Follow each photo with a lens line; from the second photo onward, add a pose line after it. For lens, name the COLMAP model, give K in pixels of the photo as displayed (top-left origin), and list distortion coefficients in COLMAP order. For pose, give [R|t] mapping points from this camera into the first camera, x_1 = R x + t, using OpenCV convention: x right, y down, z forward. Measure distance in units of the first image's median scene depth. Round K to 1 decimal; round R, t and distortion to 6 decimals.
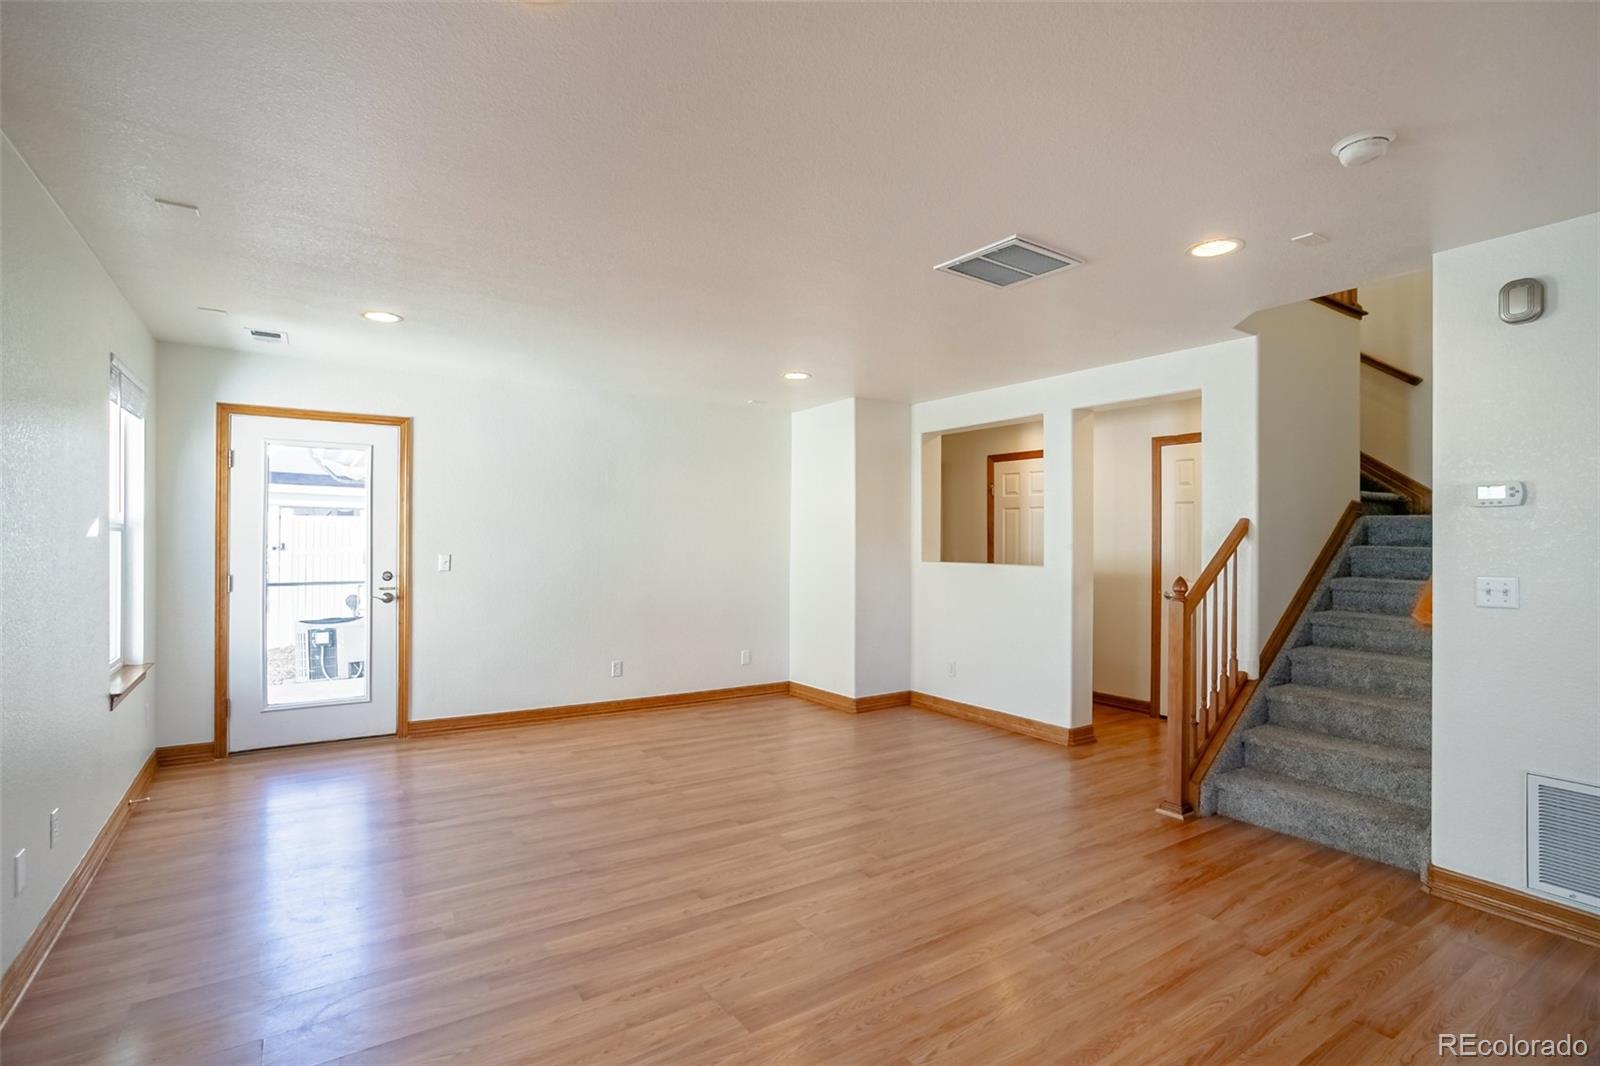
lens RADIAL K [[791.8, 0, 799.3], [0, 791.8, 529.7], [0, 0, 1]] dist [-0.044784, 0.020554]
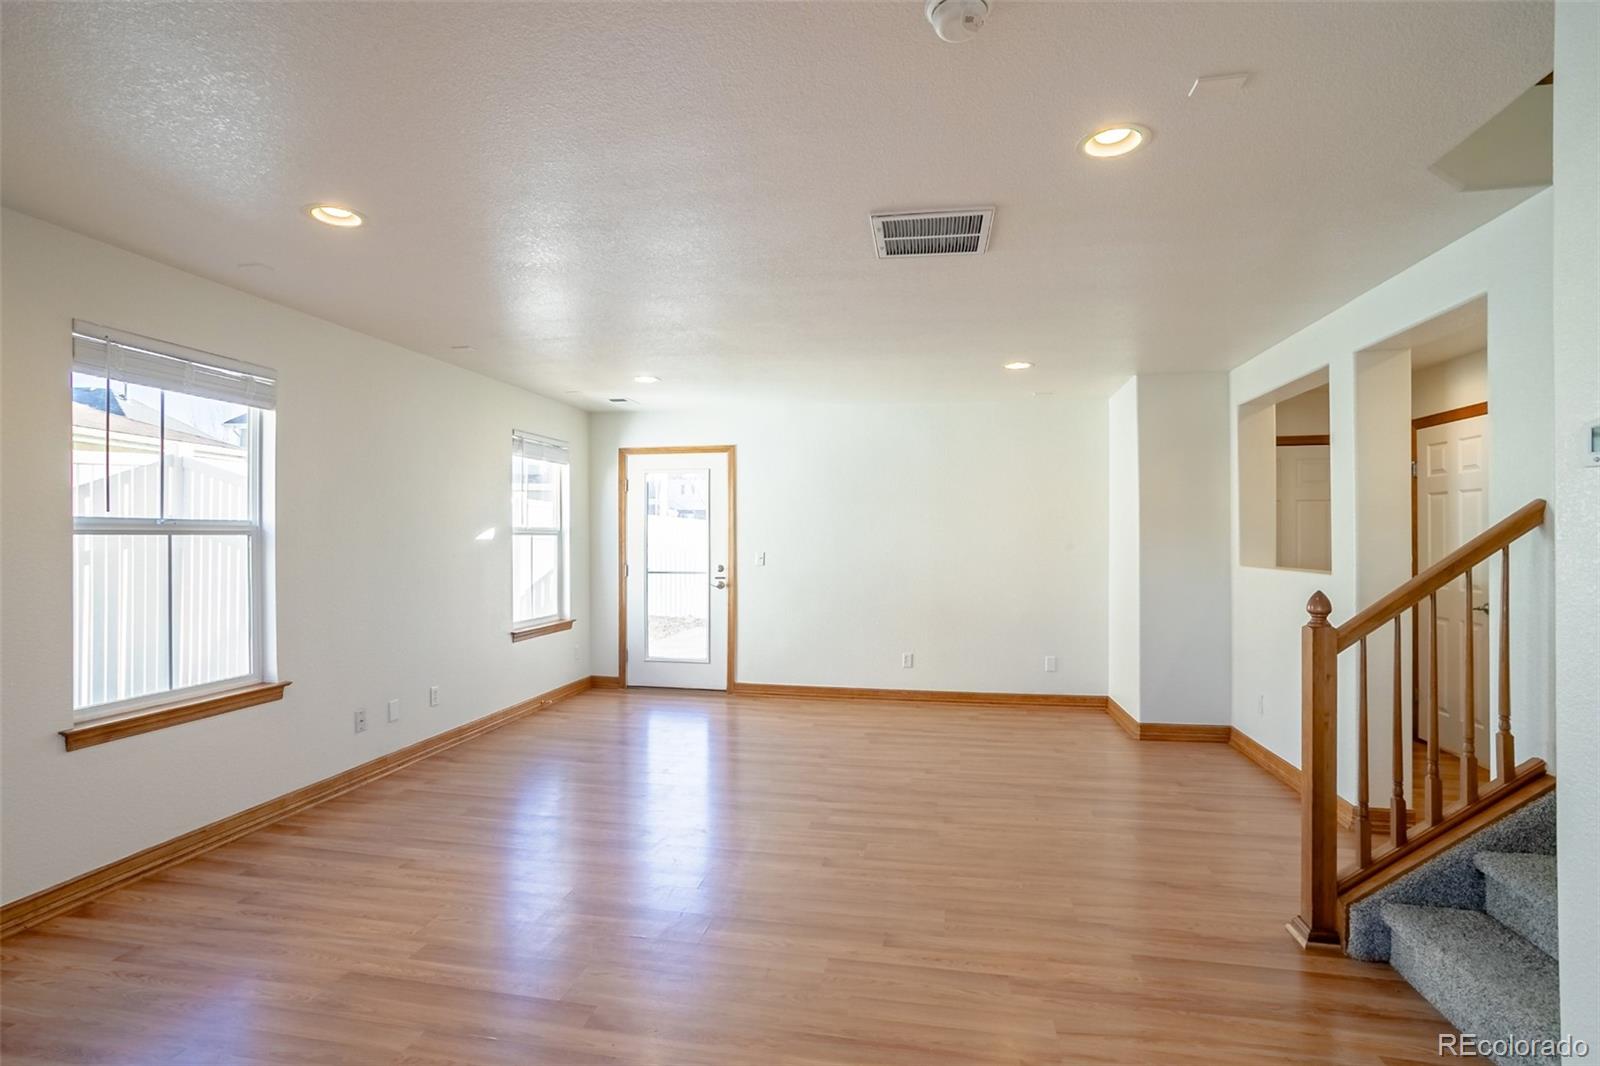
lens RADIAL K [[791.8, 0, 790.8], [0, 791.8, 526.3], [0, 0, 1]] dist [-0.044784, 0.020554]
pose [[0.705359, -0.015318, -0.708685, 0.493113], [0.011721, 0.999882, -0.009946, 0.003493], [0.708753, -0.001291, 0.705455, 0.151683]]
